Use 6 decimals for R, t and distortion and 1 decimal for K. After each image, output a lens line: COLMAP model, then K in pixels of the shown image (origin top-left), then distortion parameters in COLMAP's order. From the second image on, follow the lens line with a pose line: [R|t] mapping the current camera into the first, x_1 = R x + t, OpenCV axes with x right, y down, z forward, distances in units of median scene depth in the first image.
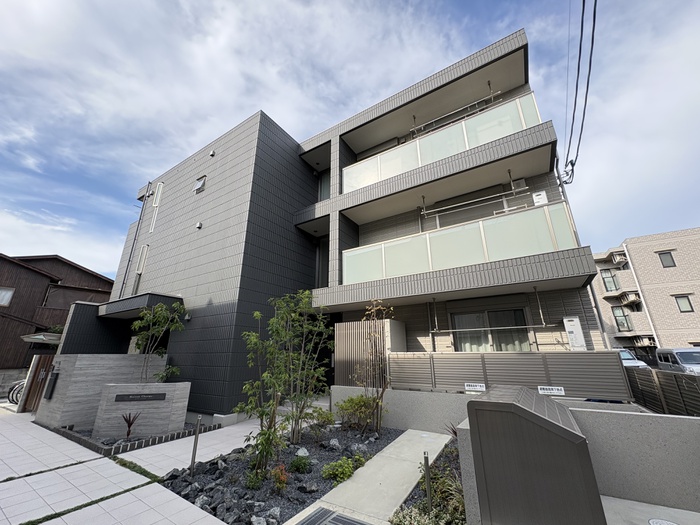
lens RADIAL K [[277.6, 0, 354.6], [0, 277.6, 261.5], [0, 0, 1]] dist [-0.007011, 0.002148]
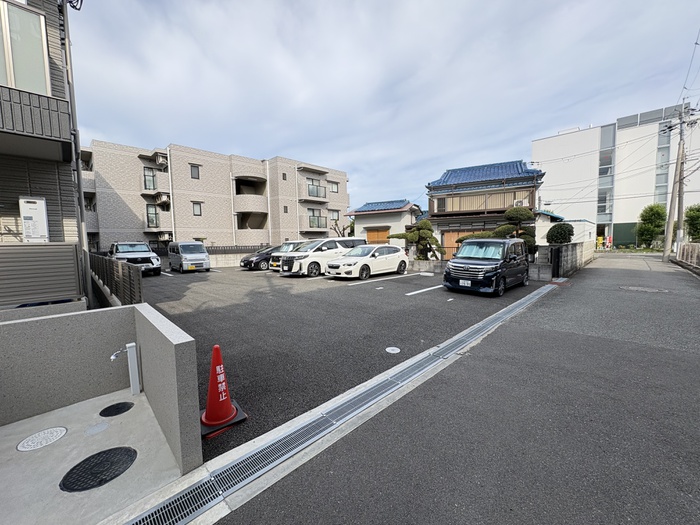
lens RADIAL K [[277.6, 0, 345.0], [0, 277.6, 262.9], [0, 0, 1]] dist [-0.007011, 0.002148]
pose [[0.236331, -0.069308, 0.969198, 0.176720], [-0.293559, 0.945750, 0.139213, 0.016183], [-0.926267, -0.317417, 0.203164, 0.039783]]
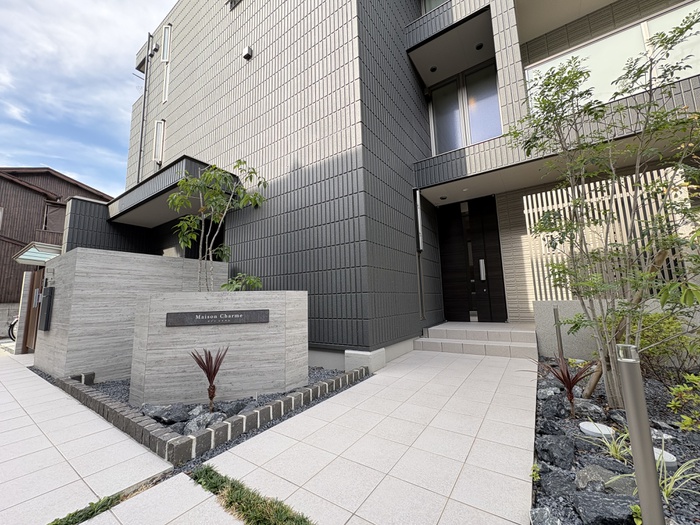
lens RADIAL K [[277.6, 0, 352.0], [0, 277.6, 267.1], [0, 0, 1]] dist [-0.007011, 0.002148]
pose [[0.999100, -0.024024, -0.034963, -0.349129], [0.030600, 0.978960, 0.201747, 0.210232], [0.029380, -0.202635, 0.978814, 0.373940]]
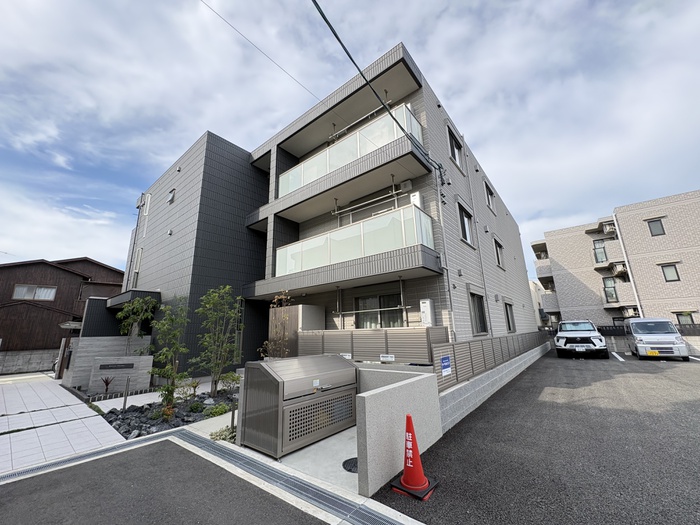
lens RADIAL K [[277.6, 0, 352.8], [0, 277.6, 262.4], [0, 0, 1]] dist [-0.007011, 0.002148]
pose [[0.992846, -0.049995, -0.108430, 0.392200], [0.058704, 0.995170, 0.078675, -0.050196], [0.103973, -0.084478, 0.990986, -0.148464]]
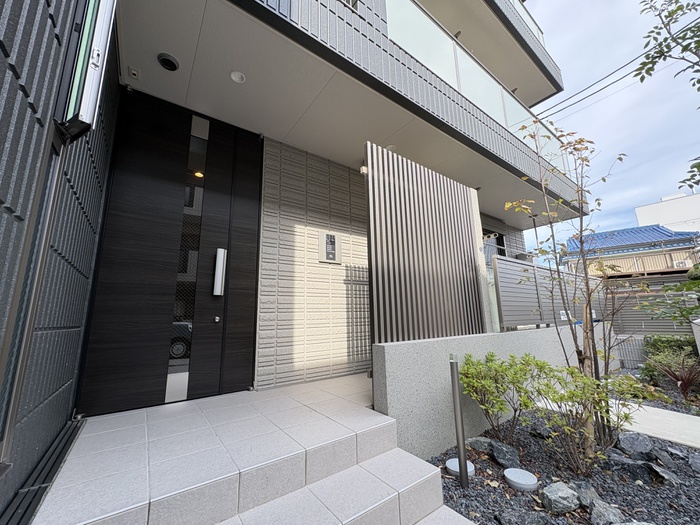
lens RADIAL K [[277.6, 0, 350.1], [0, 277.6, 261.0], [0, 0, 1]] dist [-0.007011, 0.002148]
pose [[0.371797, 0.182017, 0.910295, -0.282643], [-0.275387, 0.958074, -0.079093, 0.327835], [-0.886526, -0.221277, 0.406334, 0.770590]]
